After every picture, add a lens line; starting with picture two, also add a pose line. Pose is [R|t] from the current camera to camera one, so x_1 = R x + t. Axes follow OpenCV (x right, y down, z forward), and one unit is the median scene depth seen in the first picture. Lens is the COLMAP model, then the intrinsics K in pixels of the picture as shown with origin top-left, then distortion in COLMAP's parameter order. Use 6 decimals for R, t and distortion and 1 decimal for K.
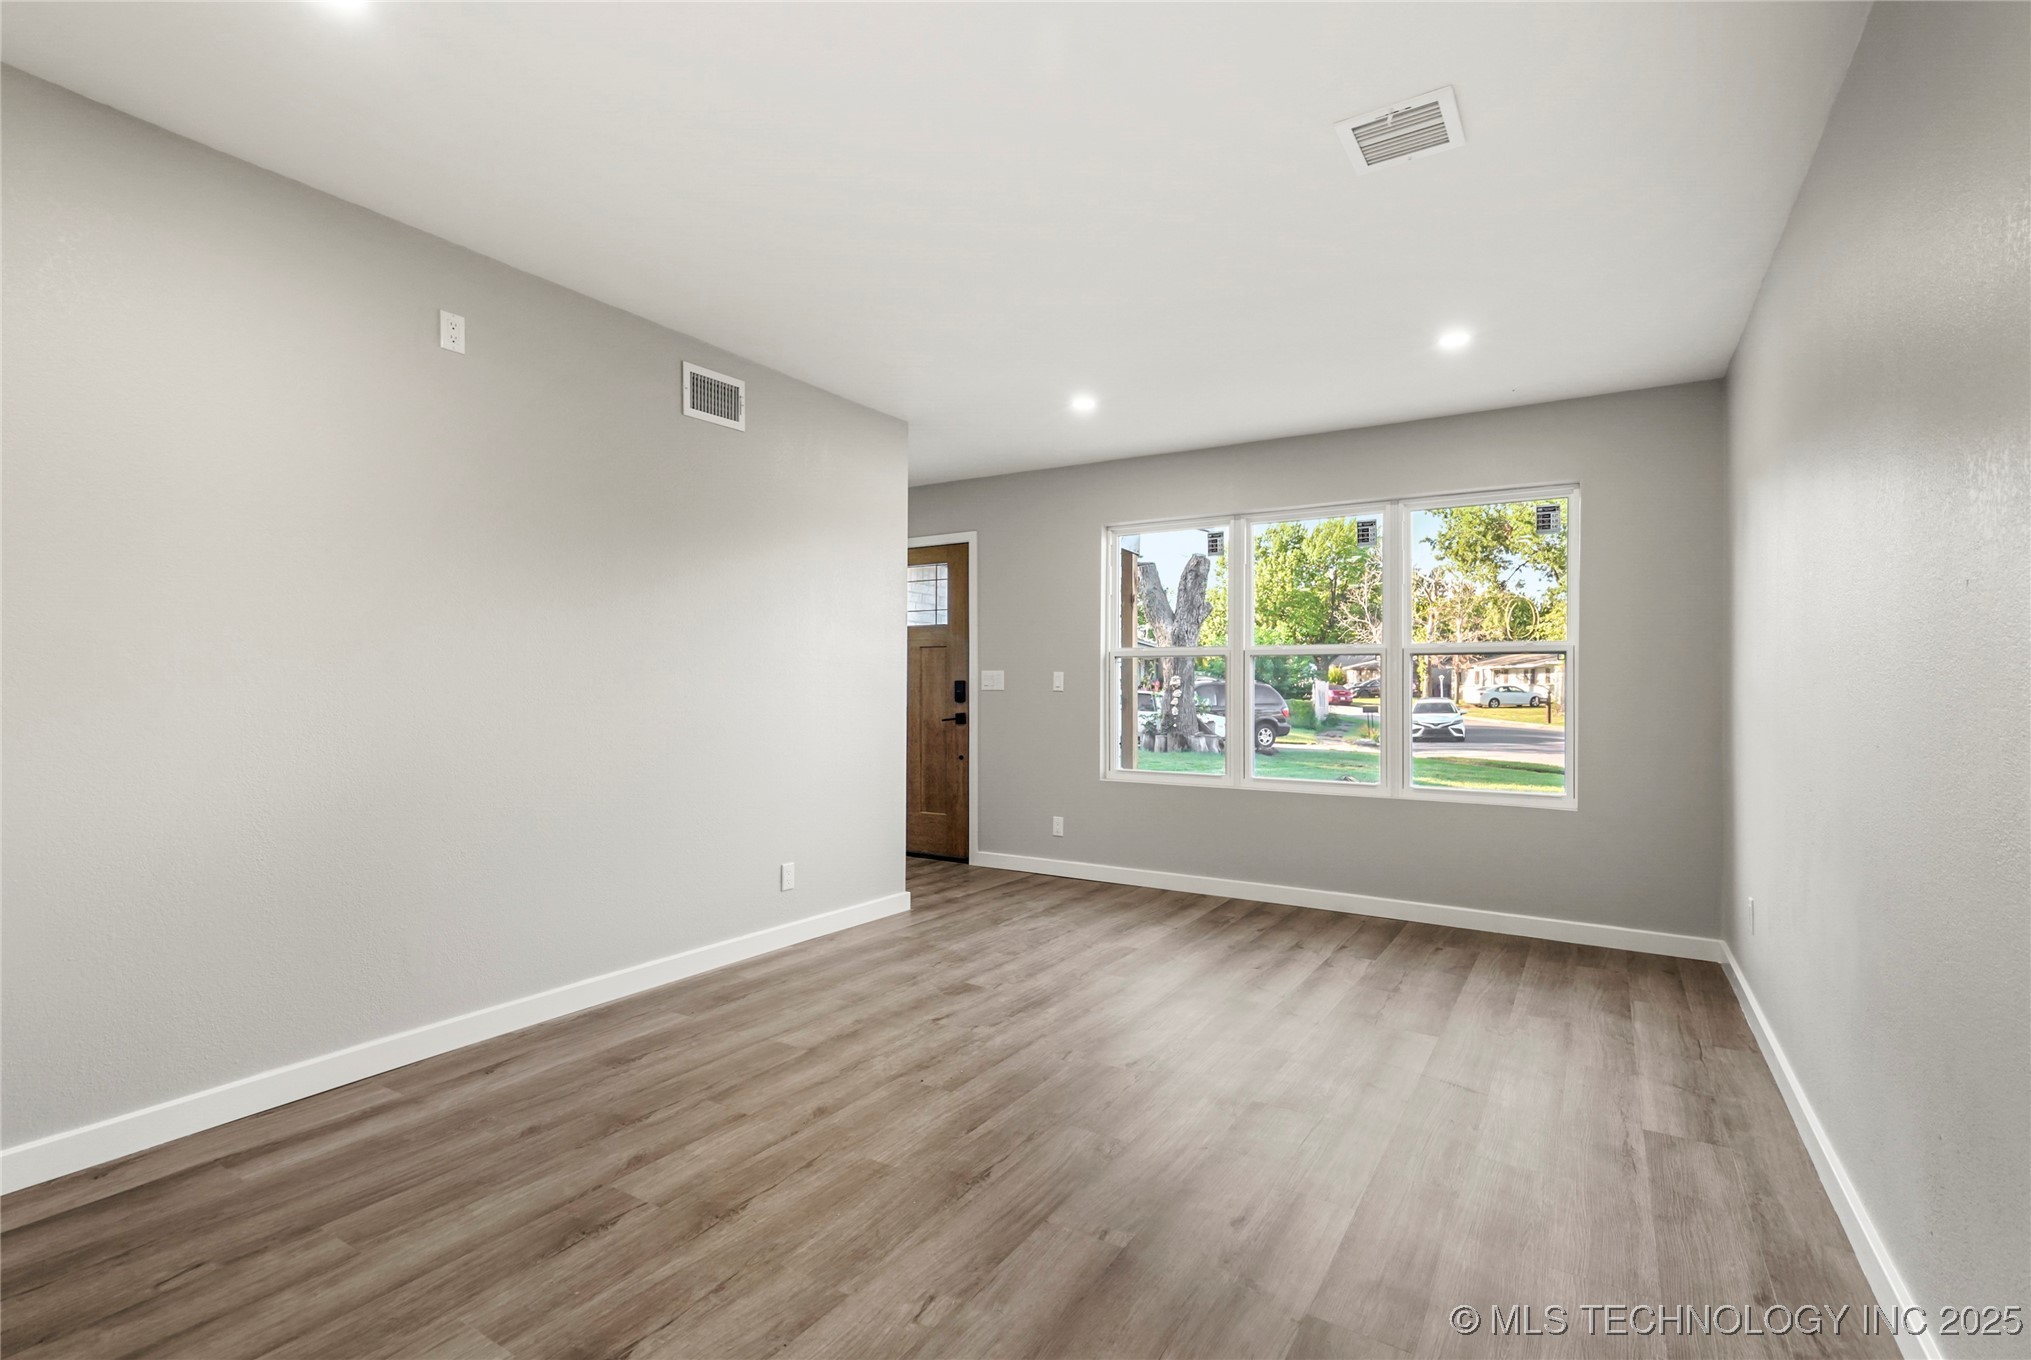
lens RADIAL K [[947.9, 0, 1034.6], [0, 947.9, 697.7], [0, 0, 1]] dist [-0.007242, 0.009038]
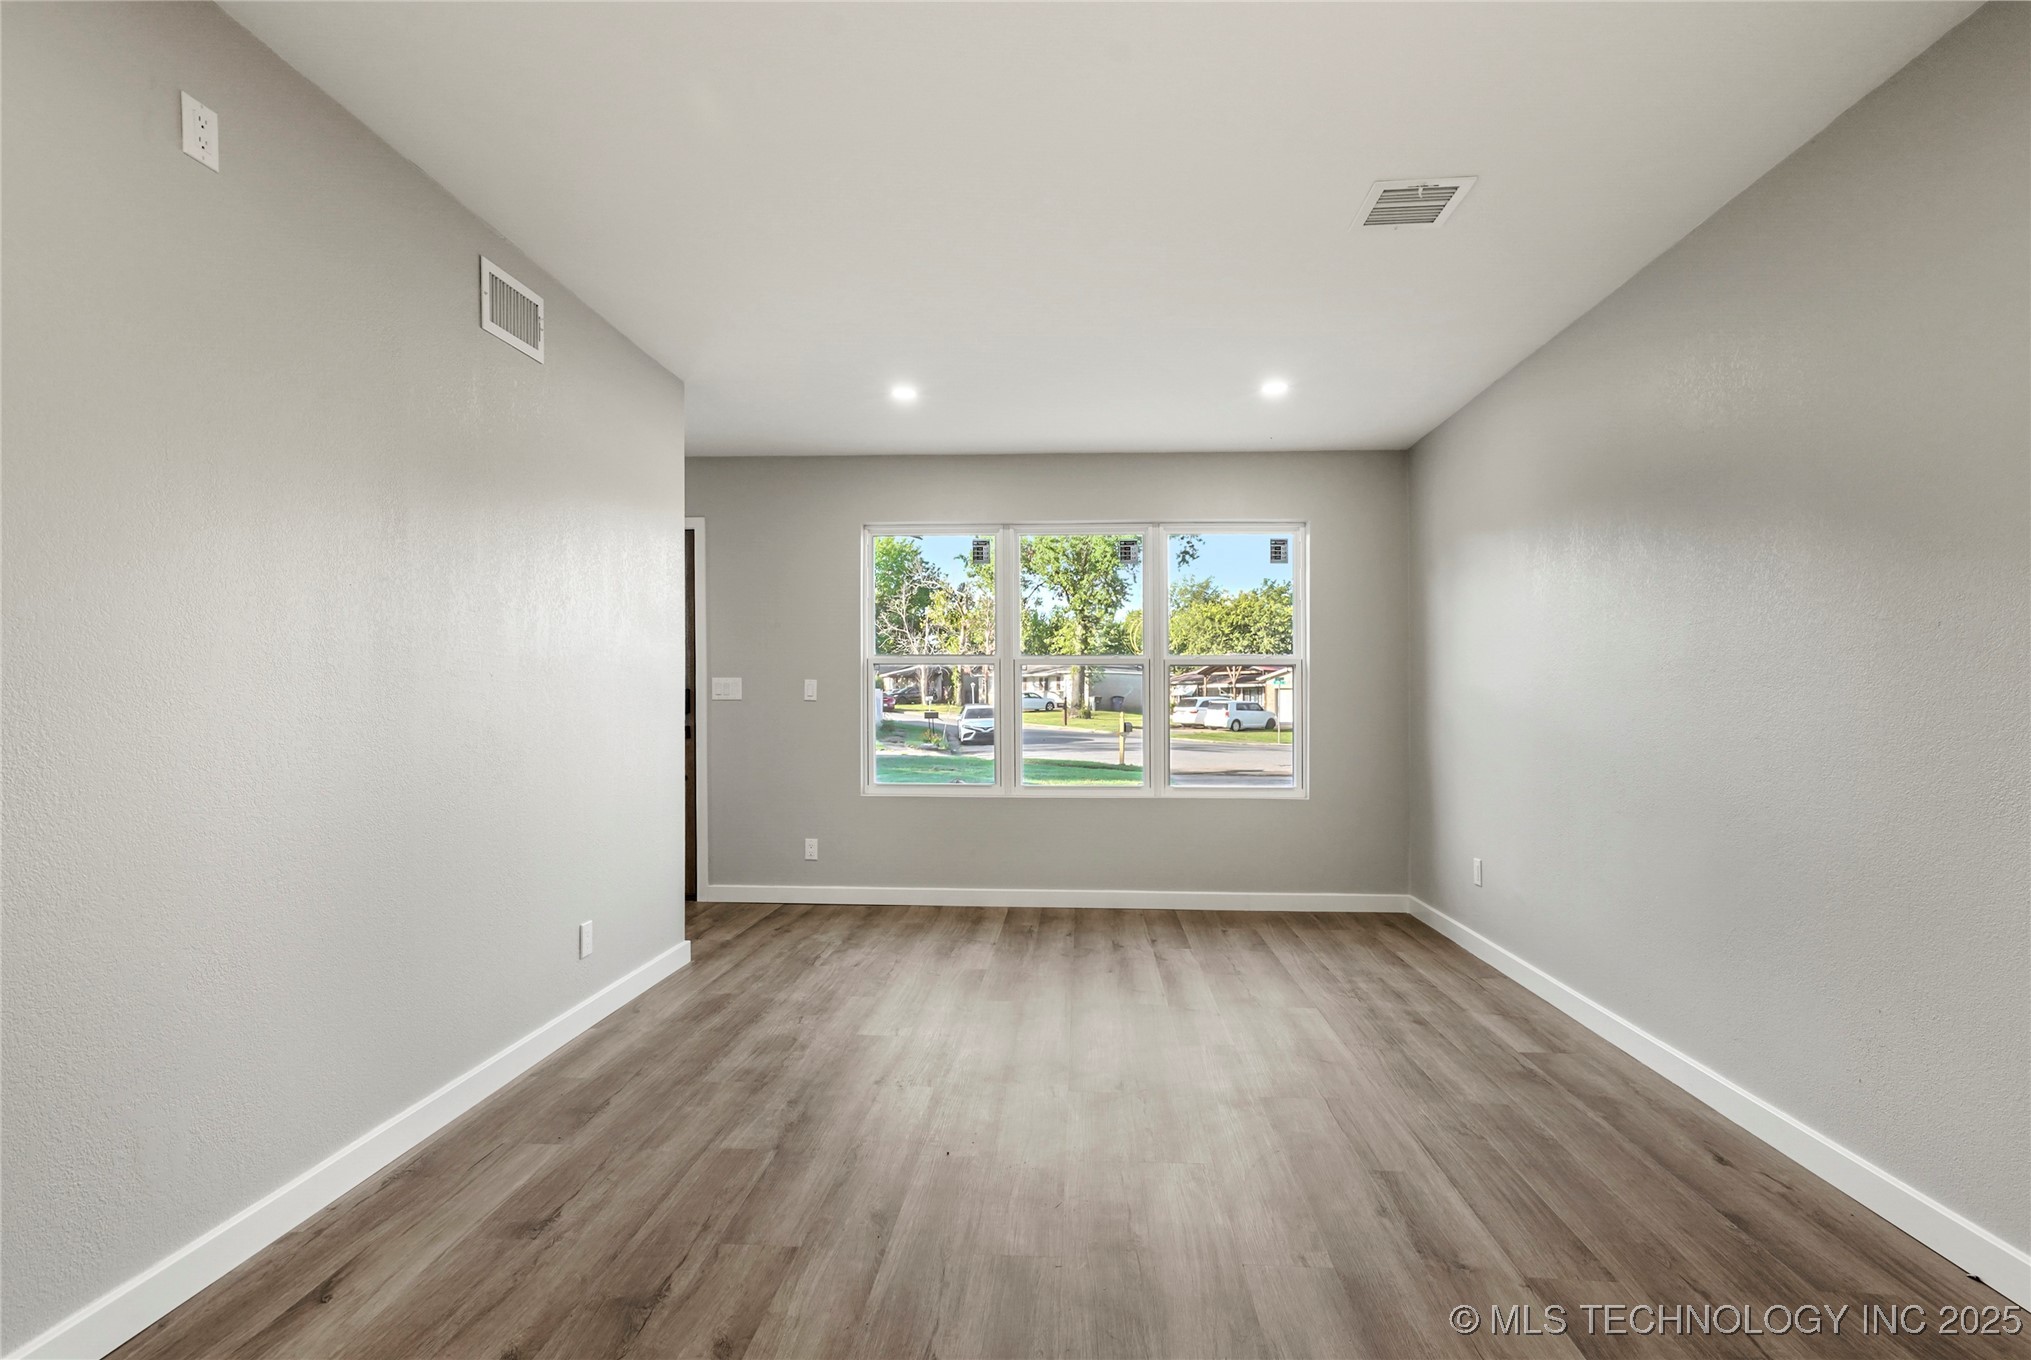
lens RADIAL K [[947.9, 0, 1043.6], [0, 947.9, 704.5], [0, 0, 1]] dist [-0.007242, 0.009038]
pose [[0.874935, -0.007490, 0.484182, -0.321642], [0.007330, 0.999971, 0.002223, -0.005785], [-0.484185, 0.001604, 0.874964, 0.137079]]
